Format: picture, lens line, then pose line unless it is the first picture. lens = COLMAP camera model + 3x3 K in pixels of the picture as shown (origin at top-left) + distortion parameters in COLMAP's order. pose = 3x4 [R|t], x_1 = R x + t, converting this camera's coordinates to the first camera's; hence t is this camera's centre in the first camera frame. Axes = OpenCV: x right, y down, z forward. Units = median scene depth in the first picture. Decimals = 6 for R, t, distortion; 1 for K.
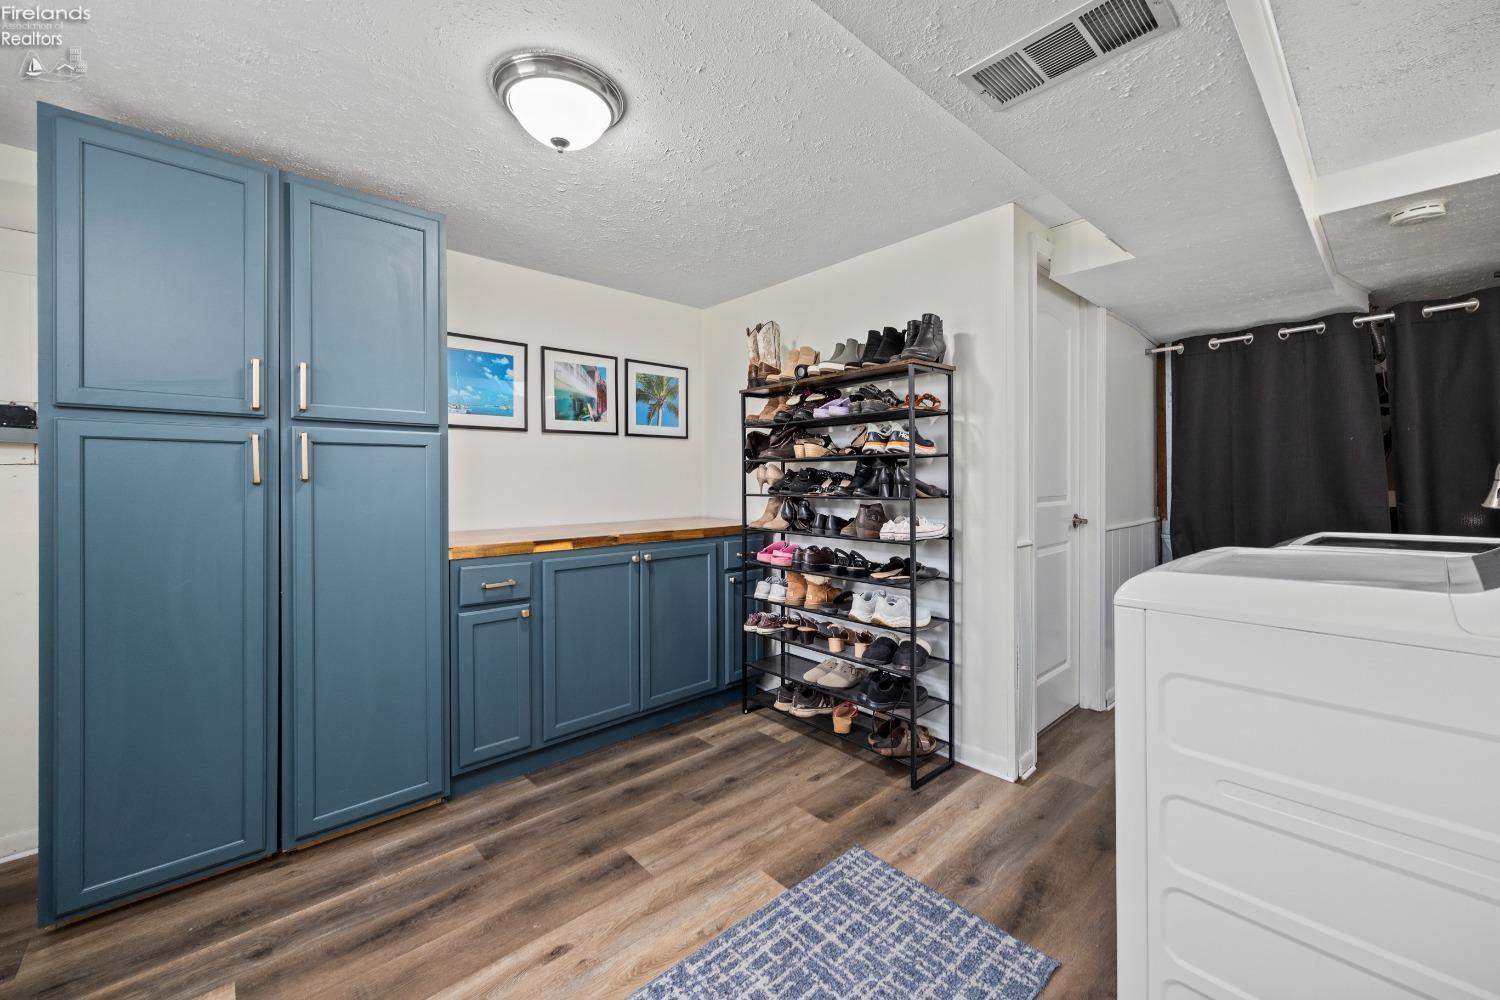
lens RADIAL K [[601.6, 0, 762.5], [0, 601.6, 481.1], [0, 0, 1]] dist [0.000251, 0.000123]
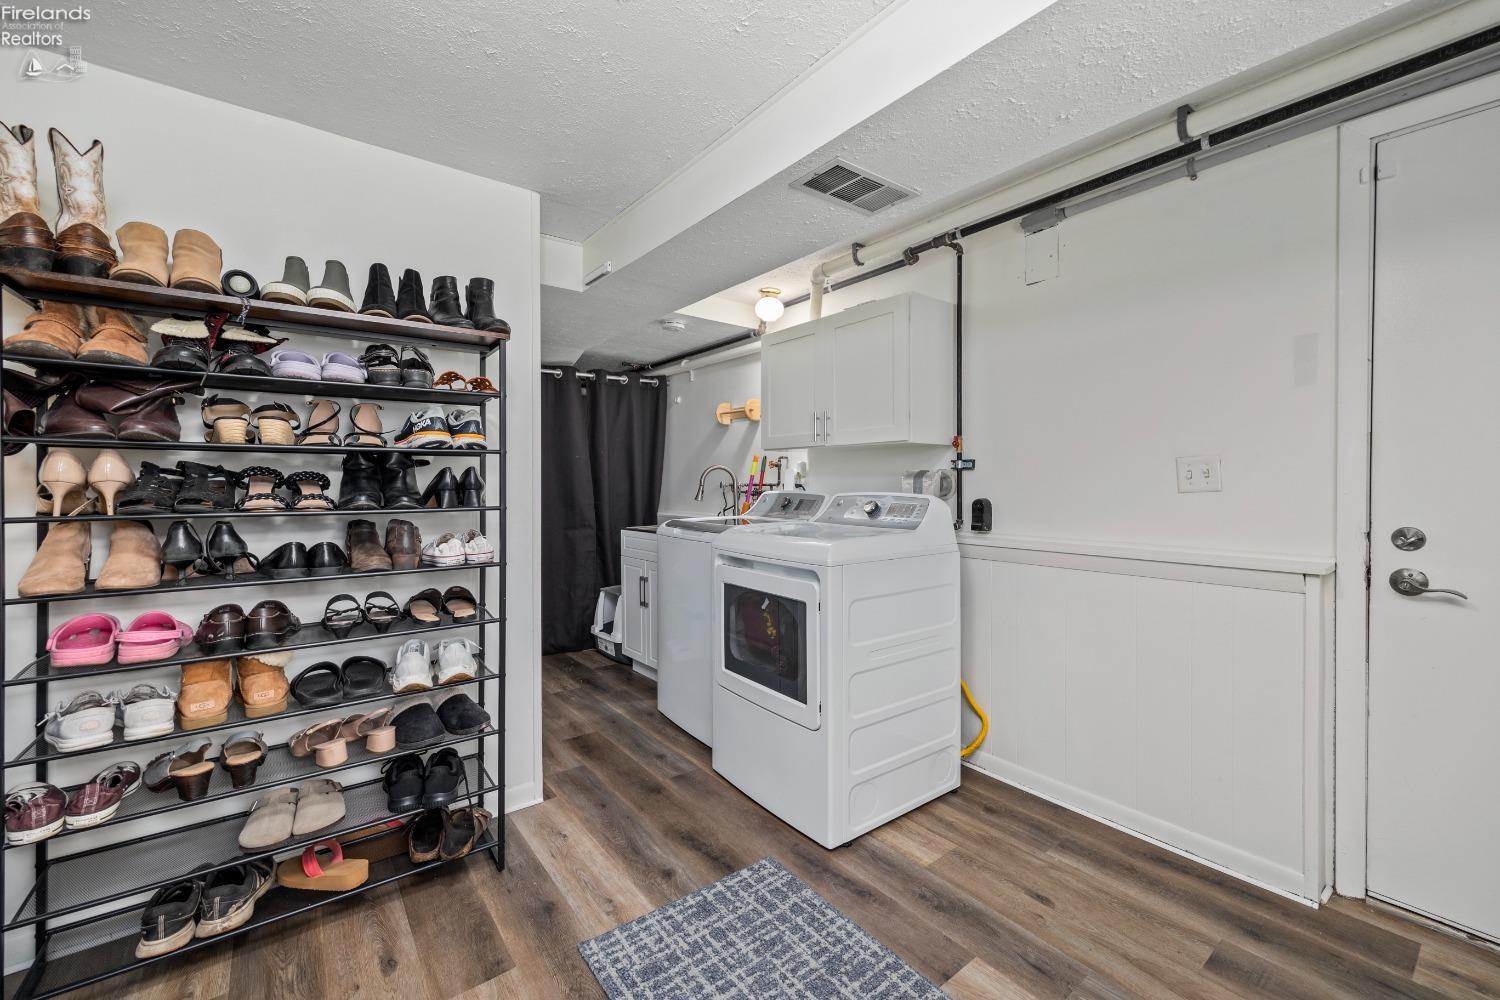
lens RADIAL K [[601.6, 0, 762.5], [0, 601.6, 481.1], [0, 0, 1]] dist [0.000251, 0.000123]
pose [[0.084498, 0.007173, 0.996398, -0.618882], [0.003979, 0.999964, -0.007536, 0.001578], [-0.996416, 0.004601, 0.084467, 0.691988]]
